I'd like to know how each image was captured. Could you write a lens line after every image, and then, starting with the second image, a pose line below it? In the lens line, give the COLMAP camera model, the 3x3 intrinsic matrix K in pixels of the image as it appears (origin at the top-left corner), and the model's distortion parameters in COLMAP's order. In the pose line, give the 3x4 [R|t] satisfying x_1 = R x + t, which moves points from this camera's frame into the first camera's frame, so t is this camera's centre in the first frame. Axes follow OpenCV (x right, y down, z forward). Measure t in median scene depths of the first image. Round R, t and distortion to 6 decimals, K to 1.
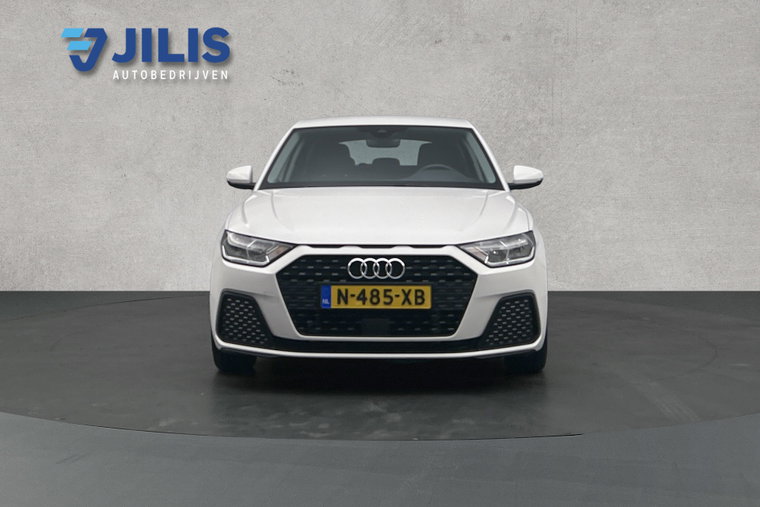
lens RADIAL K [[594.0, 0, 380.1], [0, 594.0, 253.2], [0, 0, 1]] dist [0.010150, -0.007827]
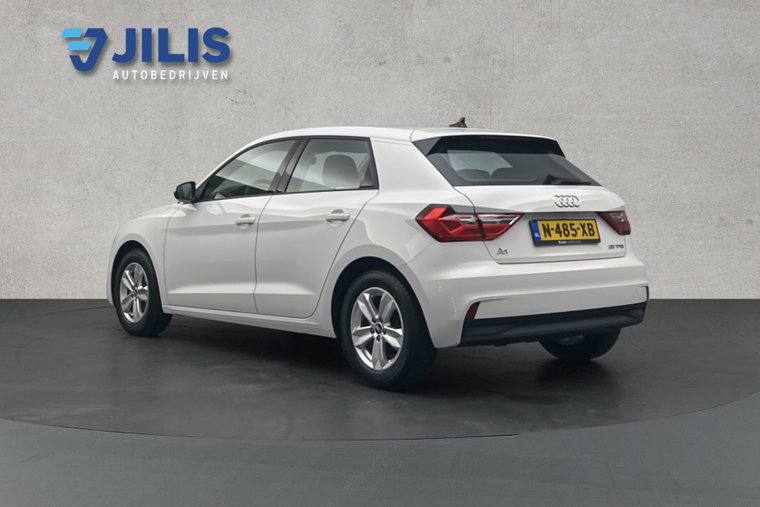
lens RADIAL K [[594.0, 0, 379.7], [0, 594.0, 253.8], [0, 0, 1]] dist [0.010150, -0.007827]
pose [[0.999999, -0.000087, -0.001029, 0.093500], [0.000088, 0.999999, 0.001109, -0.017941], [0.001028, -0.001109, 0.999999, -0.057896]]
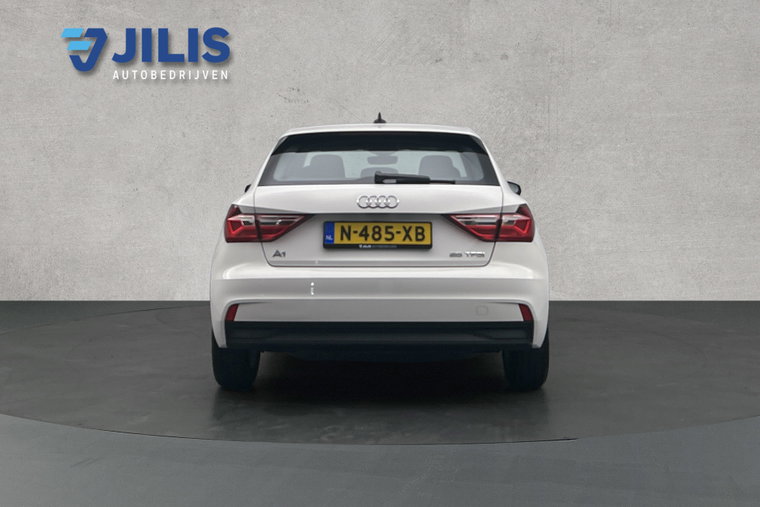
lens RADIAL K [[594.0, 0, 380.1], [0, 594.0, 253.7], [0, 0, 1]] dist [0.010150, -0.007827]
pose [[1.000000, 0.000061, -0.000143, -0.004341], [-0.000061, 1.000000, 0.000871, -0.019364], [0.000143, -0.000871, 1.000000, -0.037773]]
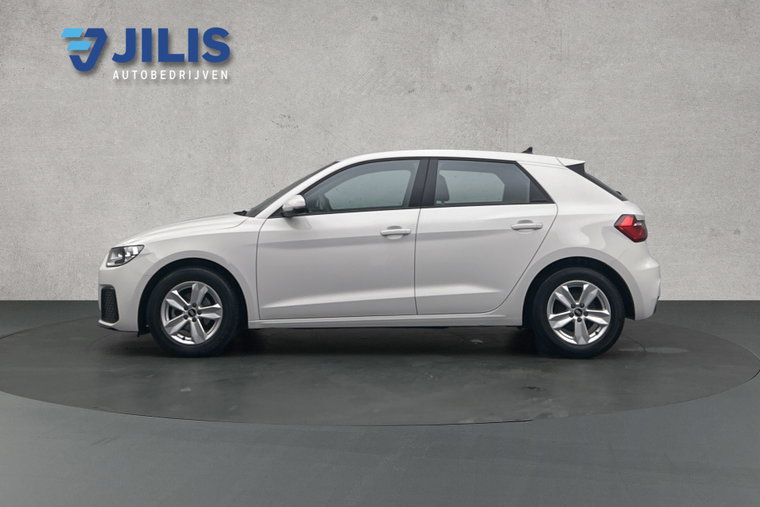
lens RADIAL K [[594.0, 0, 380.2], [0, 594.0, 254.2], [0, 0, 1]] dist [0.010150, -0.007827]
pose [[1.000000, -0.000030, -0.000097, 0.035192], [0.000030, 0.999999, 0.001626, -0.030915], [0.000097, -0.001626, 0.999999, -0.191289]]
